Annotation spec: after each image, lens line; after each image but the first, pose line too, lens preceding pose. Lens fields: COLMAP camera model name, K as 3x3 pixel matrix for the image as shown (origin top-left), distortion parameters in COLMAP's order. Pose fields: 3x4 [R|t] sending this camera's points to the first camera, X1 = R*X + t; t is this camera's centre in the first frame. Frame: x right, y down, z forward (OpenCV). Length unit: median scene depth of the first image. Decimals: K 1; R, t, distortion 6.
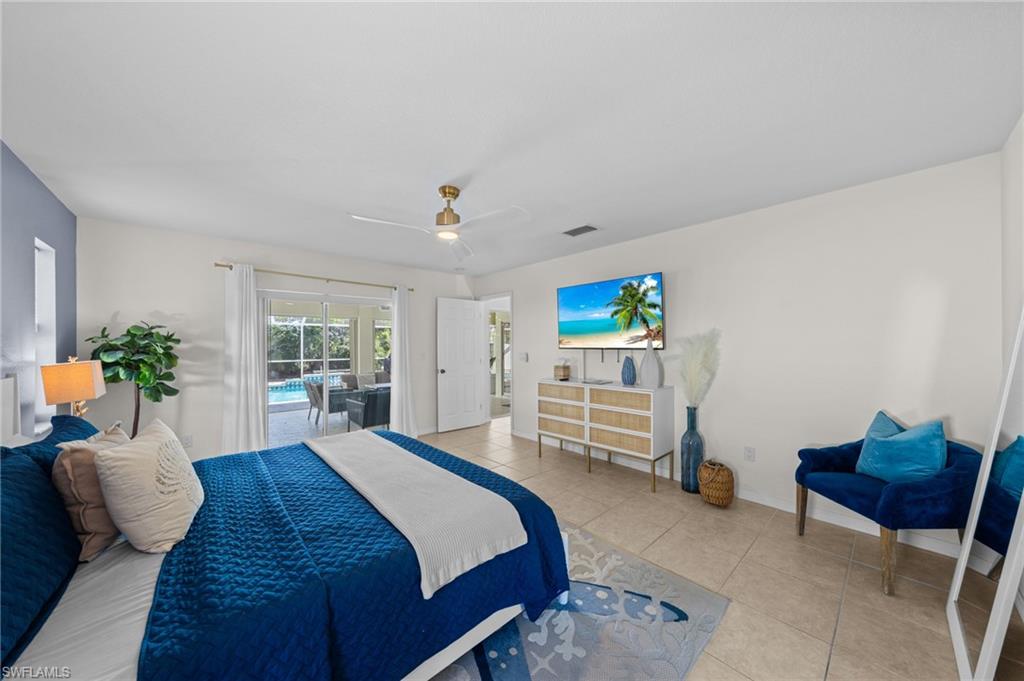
lens RADIAL K [[348.2, 0, 508.9], [0, 348.2, 344.9], [0, 0, 1]] dist [0.000311, -0.000006]
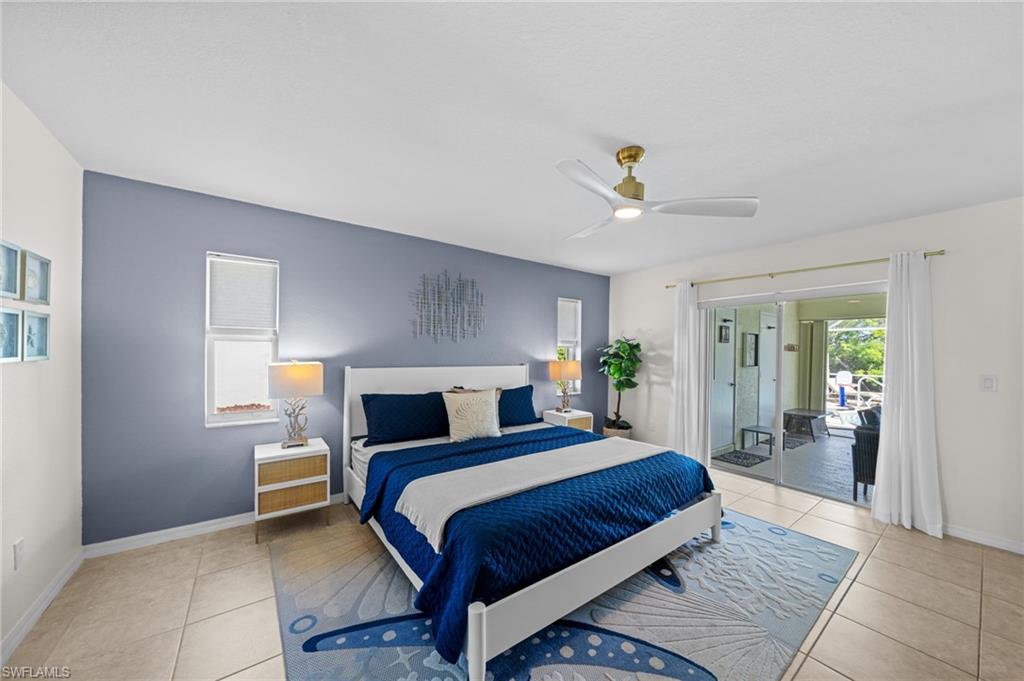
lens RADIAL K [[360.2, 0, 513.0], [0, 360.2, 351.8], [0, 0, 1]] dist [0.000342, -0.000074]
pose [[-0.090945, 0.002008, -0.995854, 0.538225], [-0.014623, 0.999887, 0.003351, -0.000242], [0.995749, 0.014867, -0.090905, 0.670825]]
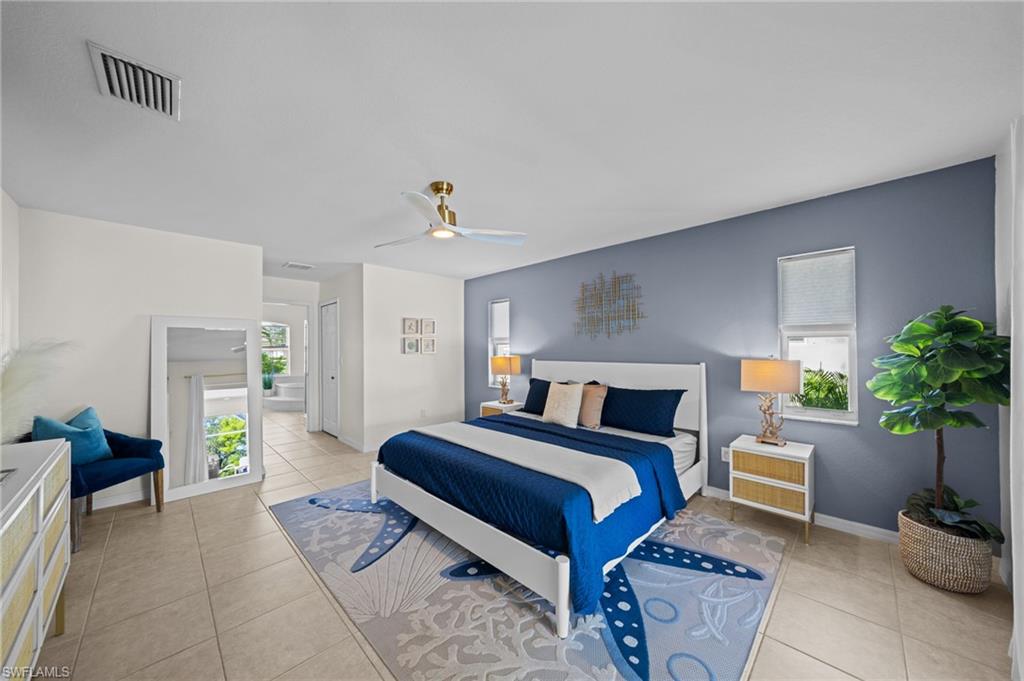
lens RADIAL K [[354.3, 0, 505.8], [0, 354.3, 347.2], [0, 0, 1]] dist [-0.001758, -0.000217]
pose [[-0.999019, 0.014295, -0.041902, -0.245772], [0.014026, 0.999879, 0.006706, -0.010359], [0.041992, 0.006112, -0.999099, 1.616145]]
